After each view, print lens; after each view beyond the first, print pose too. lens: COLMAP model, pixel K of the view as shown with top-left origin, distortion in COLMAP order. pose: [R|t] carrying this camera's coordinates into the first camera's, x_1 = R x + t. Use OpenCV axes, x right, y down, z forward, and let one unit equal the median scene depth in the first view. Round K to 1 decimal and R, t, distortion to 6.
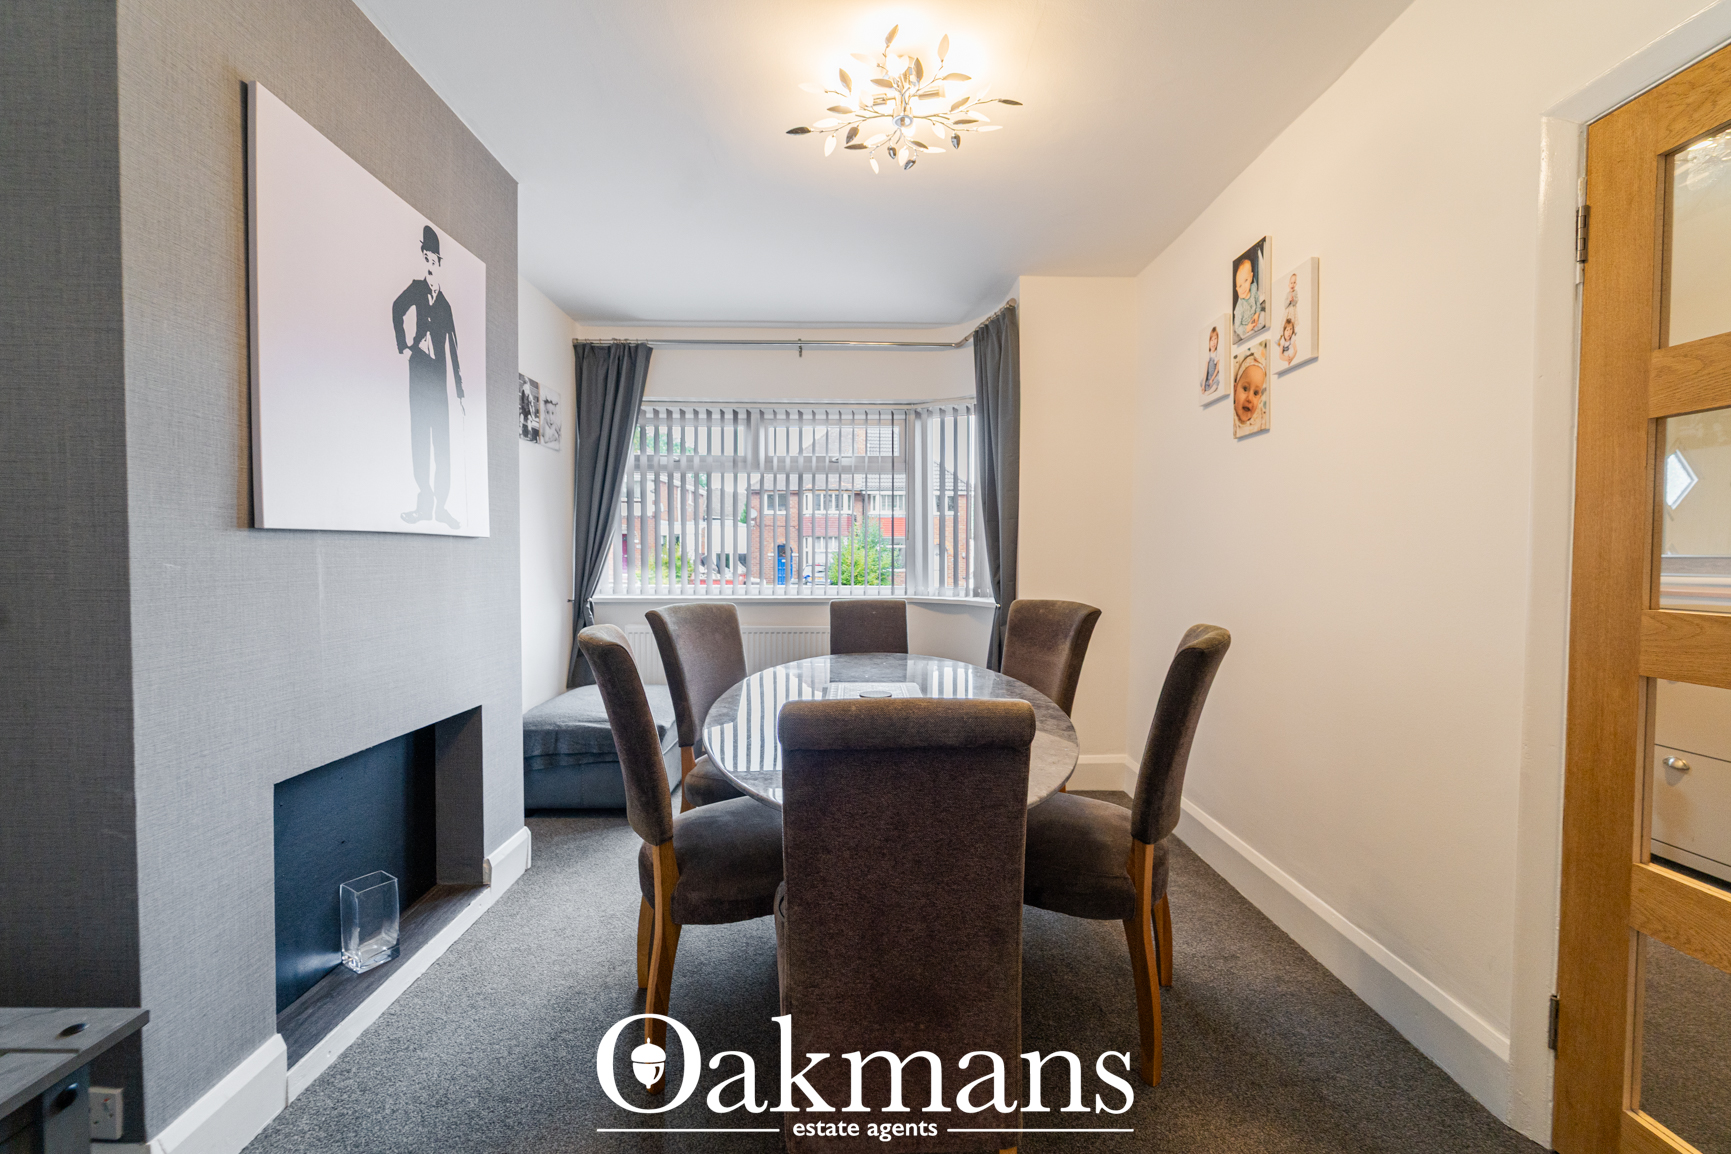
lens RADIAL K [[704.3, 0, 872.7], [0, 704.3, 578.6], [0, 0, 1]] dist [0.005087, -0.003429]
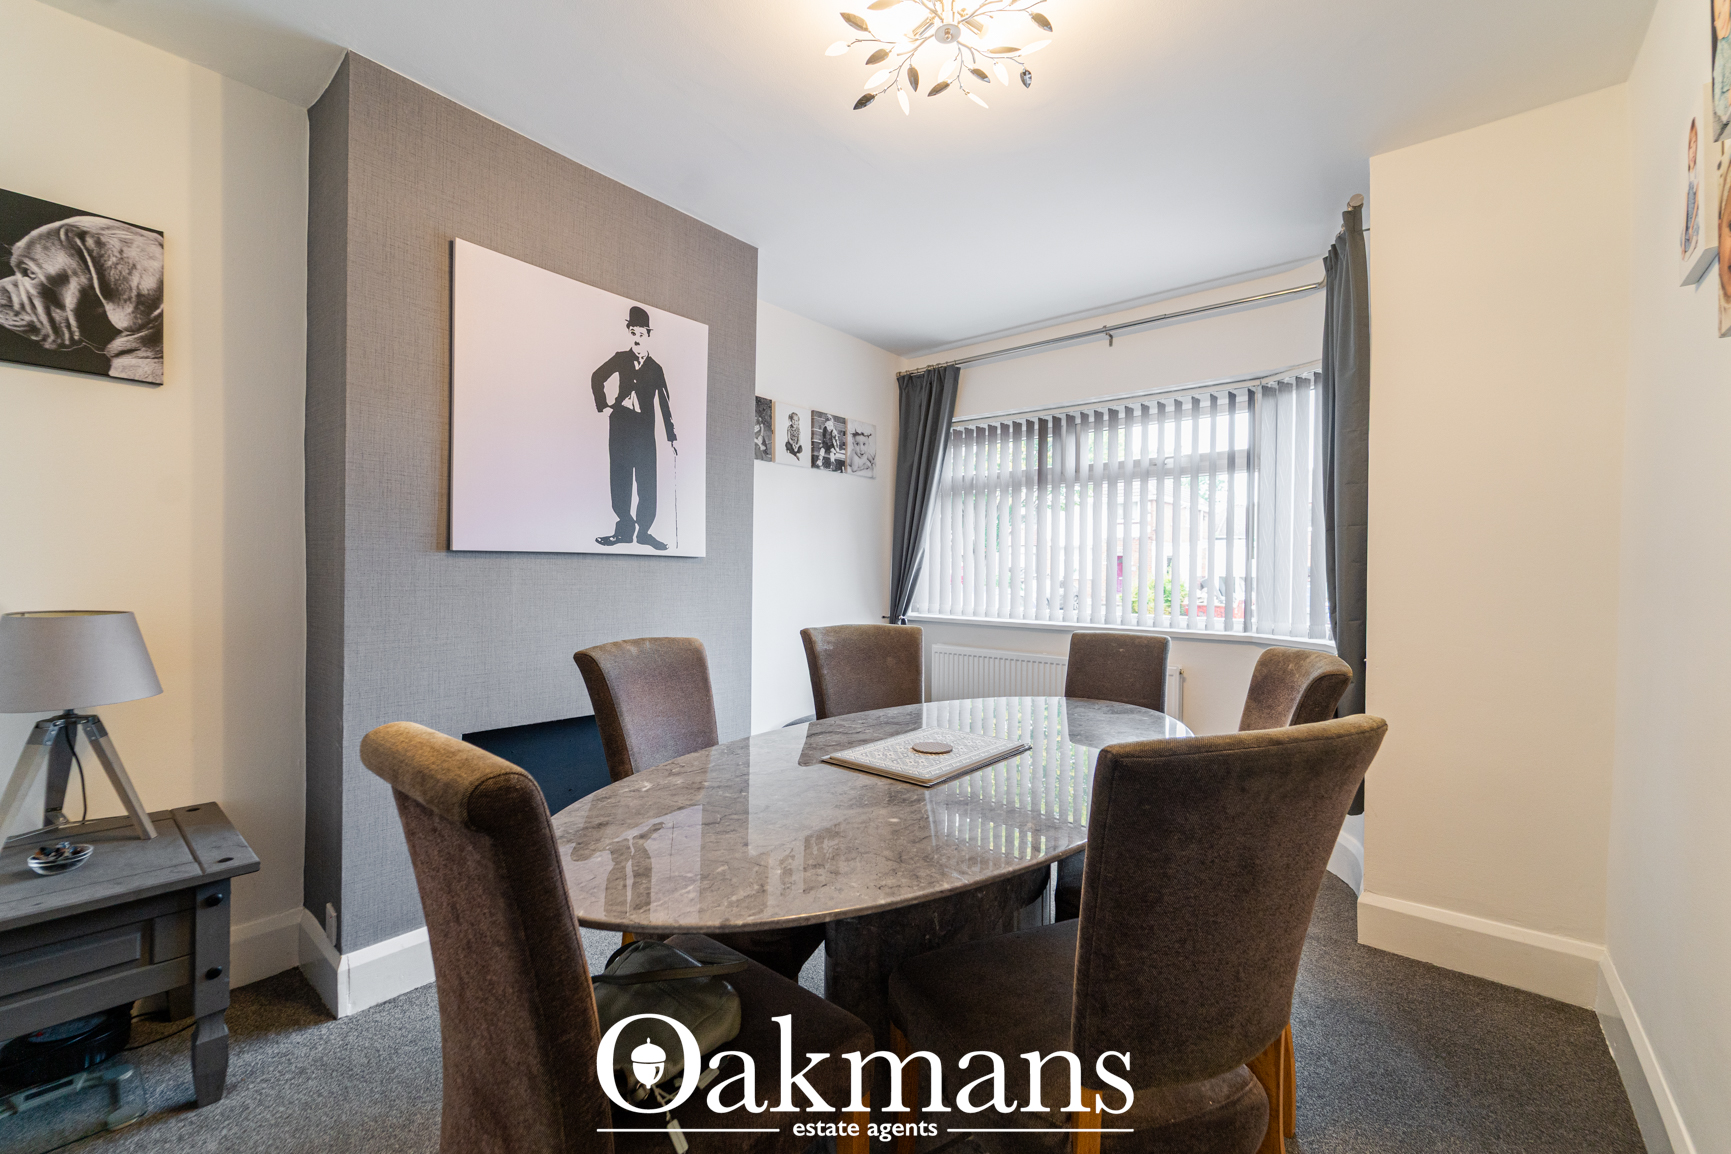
lens RADIAL K [[704.3, 0, 865.3], [0, 704.3, 580.3], [0, 0, 1]] dist [0.005087, -0.003429]
pose [[0.754690, 0.012834, -0.655956, 0.428063], [-0.031800, 0.999349, -0.017033, -0.008625], [0.655311, 0.033714, 0.754607, 0.298965]]
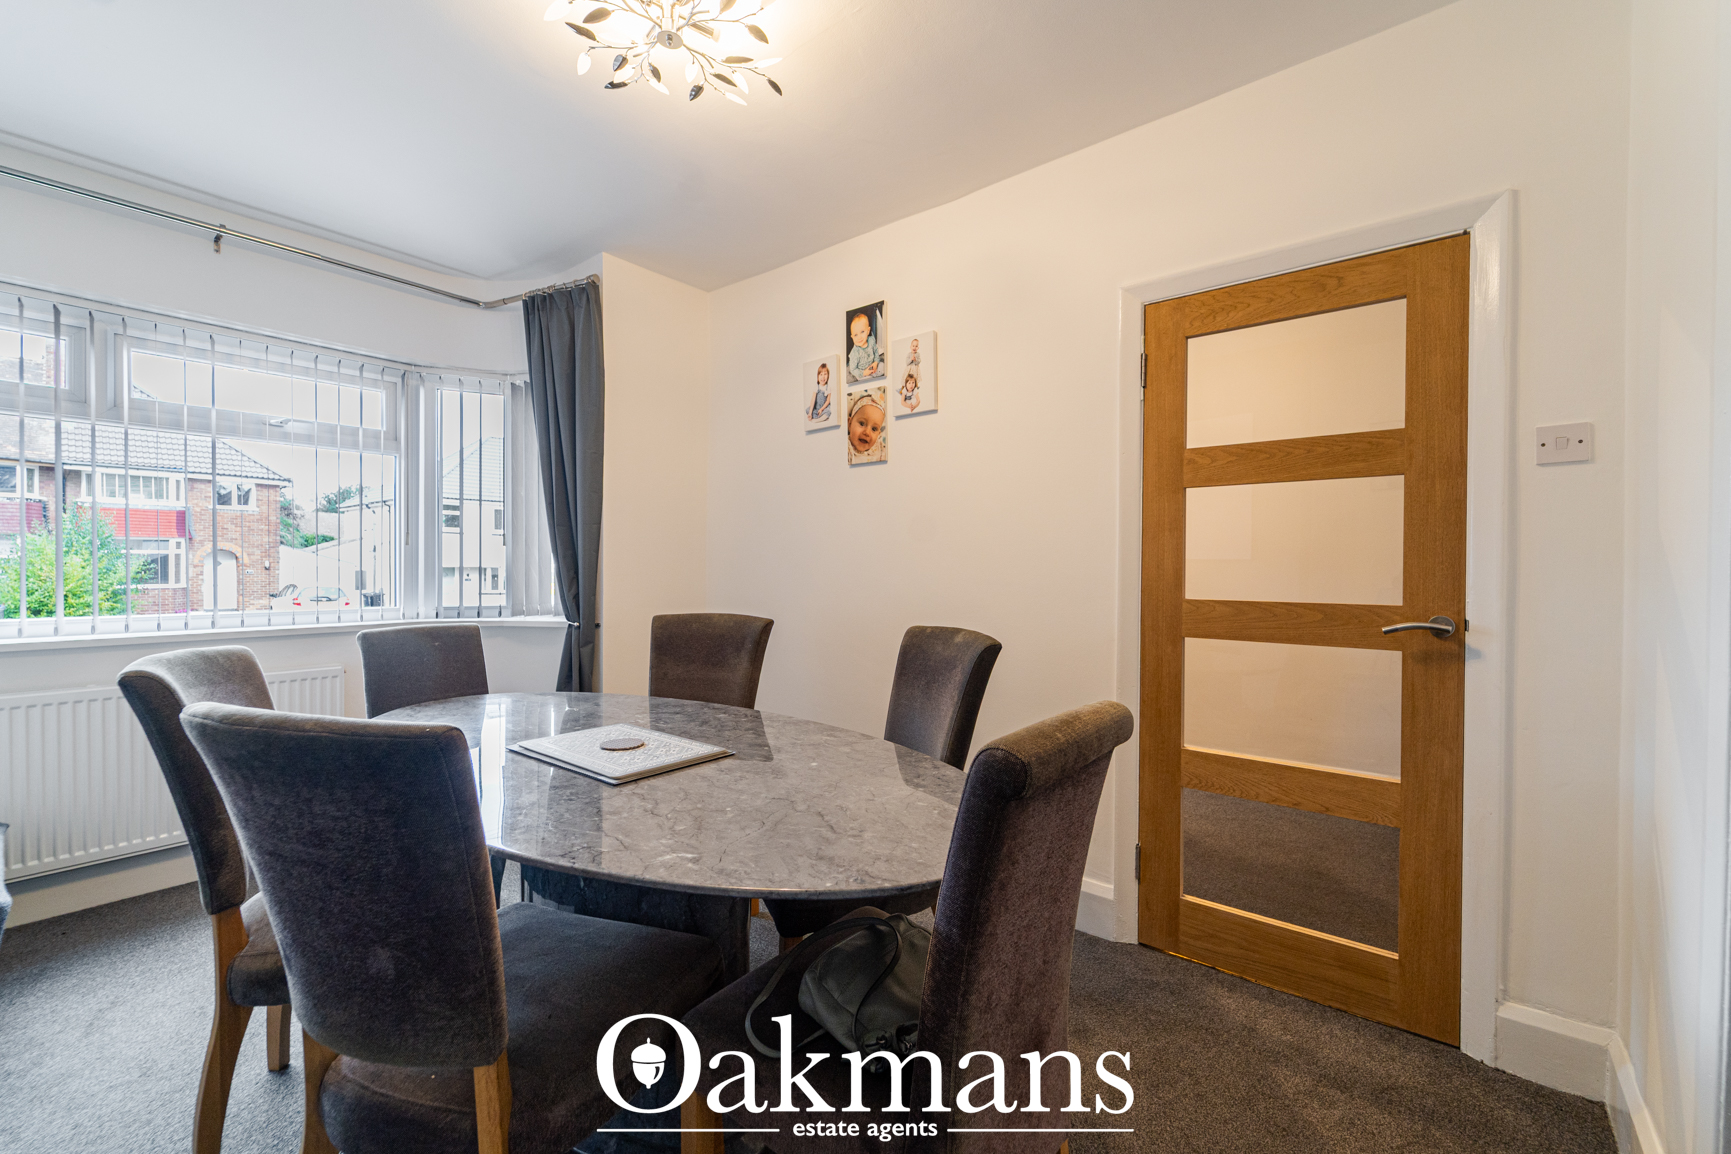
lens RADIAL K [[704.3, 0, 875.1], [0, 704.3, 574.7], [0, 0, 1]] dist [0.005087, -0.003429]
pose [[0.642121, -0.004648, 0.766589, -0.374287], [0.021212, 0.999706, -0.011707, -0.005000], [-0.766309, 0.023778, 0.642031, 0.253108]]
